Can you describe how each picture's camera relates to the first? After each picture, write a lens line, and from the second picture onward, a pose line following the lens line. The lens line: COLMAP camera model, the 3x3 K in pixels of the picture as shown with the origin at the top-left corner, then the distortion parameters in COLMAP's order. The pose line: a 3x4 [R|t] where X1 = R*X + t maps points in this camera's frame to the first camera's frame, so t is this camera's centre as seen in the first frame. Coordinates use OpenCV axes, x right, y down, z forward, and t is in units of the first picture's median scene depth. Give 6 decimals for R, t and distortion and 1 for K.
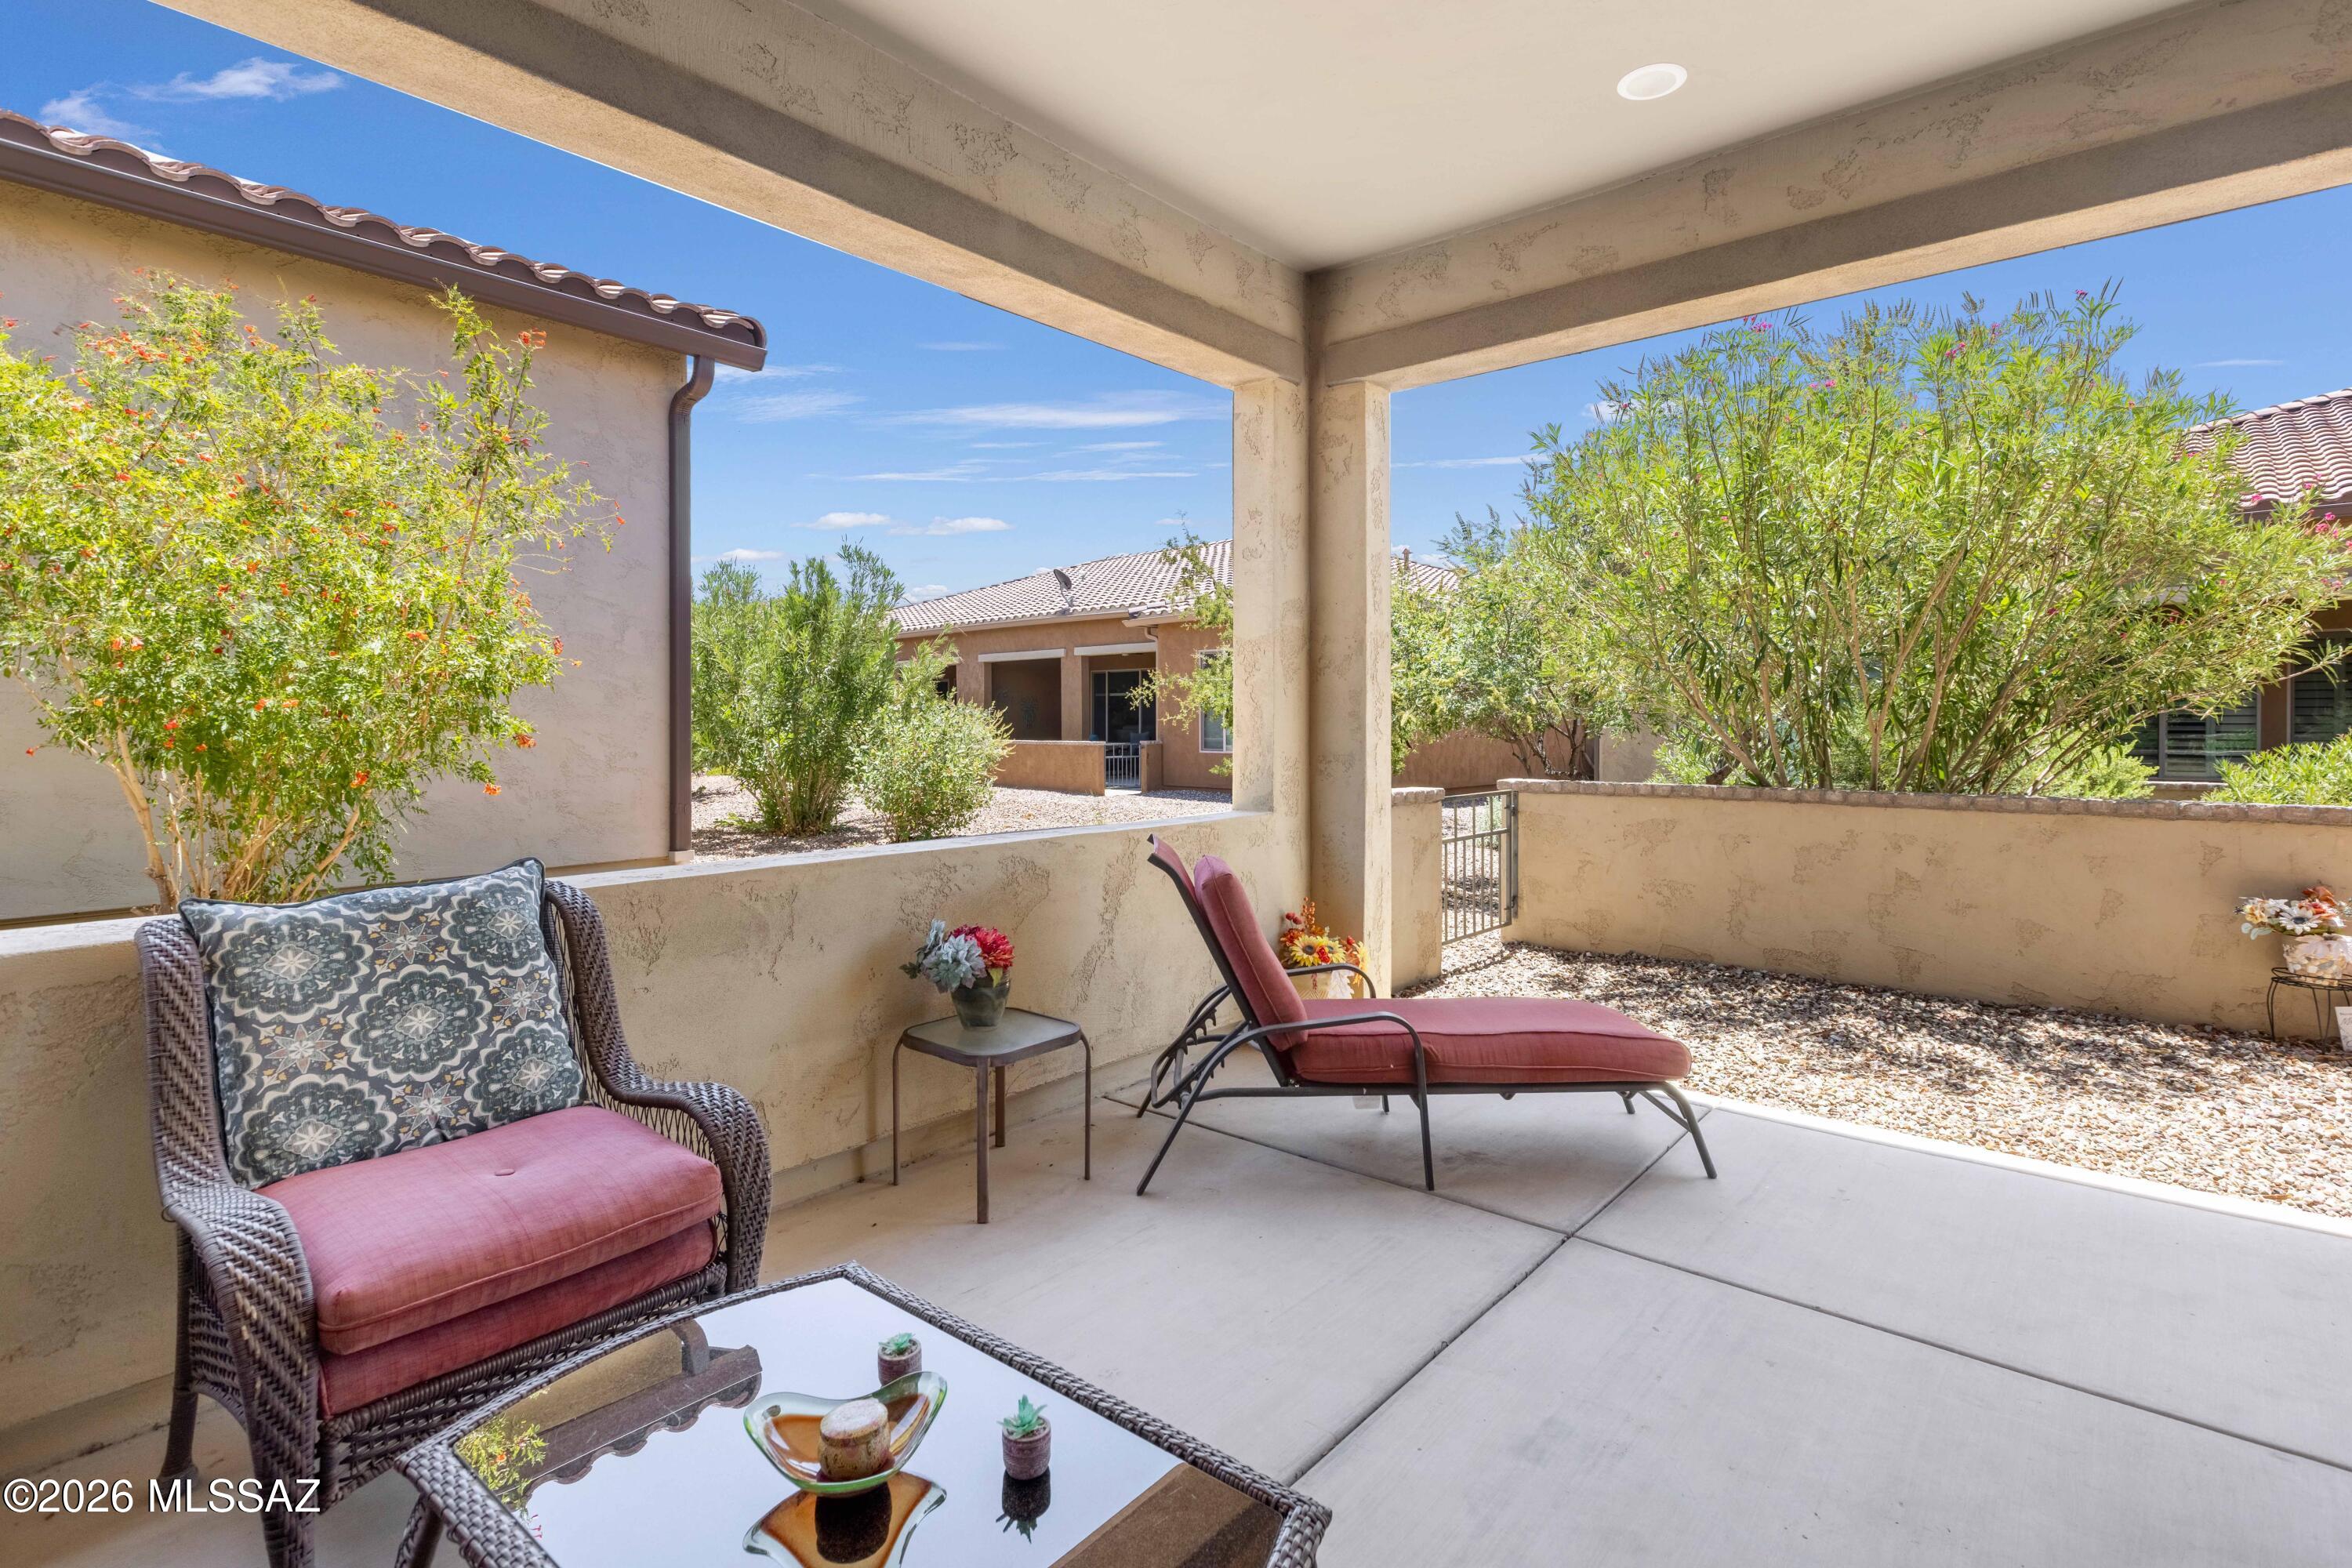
lens RADIAL K [[1145.2, 0, 1183.0], [0, 1145.2, 715.9], [0, 0, 1]] dist [0.000730, -0.000397]
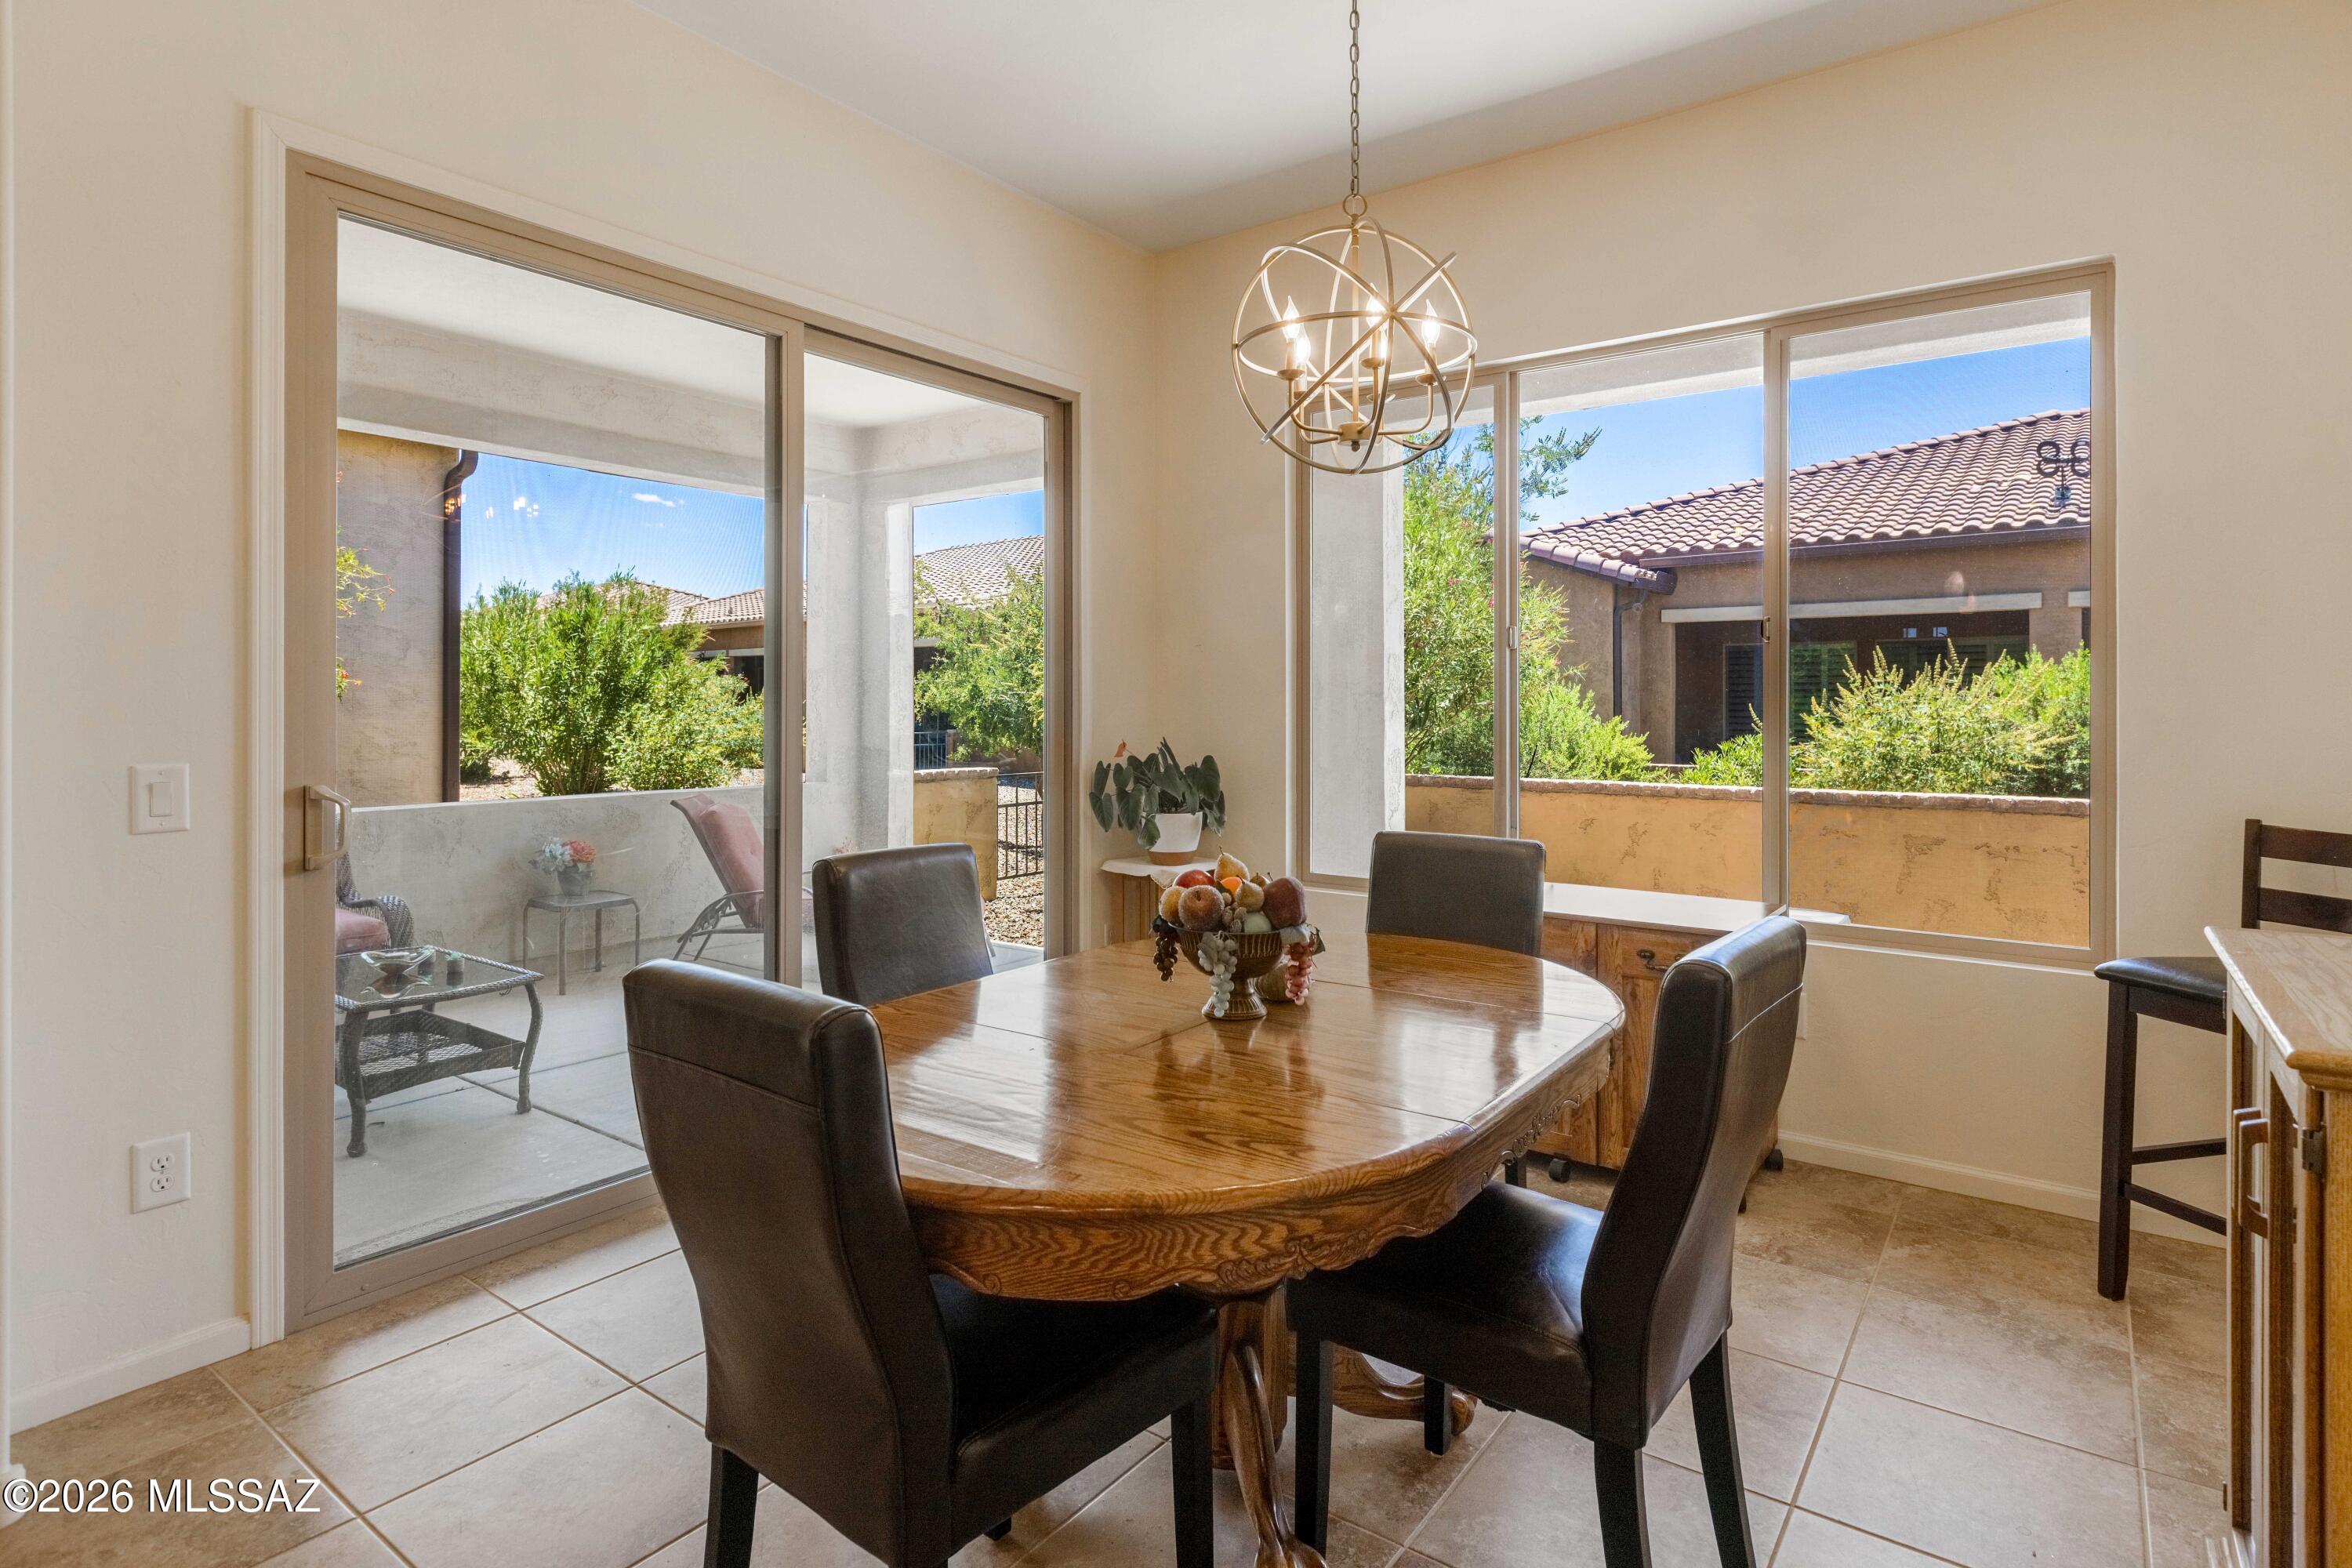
lens RADIAL K [[1224.5, 0, 1178.4], [0, 1224.5, 697.8], [0, 0, 1]] dist [-0.000821, -0.000653]
pose [[0.997664, 0.003302, 0.068235, 0.413047], [-0.003134, 0.999992, -0.002568, -0.025283], [-0.068243, 0.002348, 0.997666, -0.638910]]
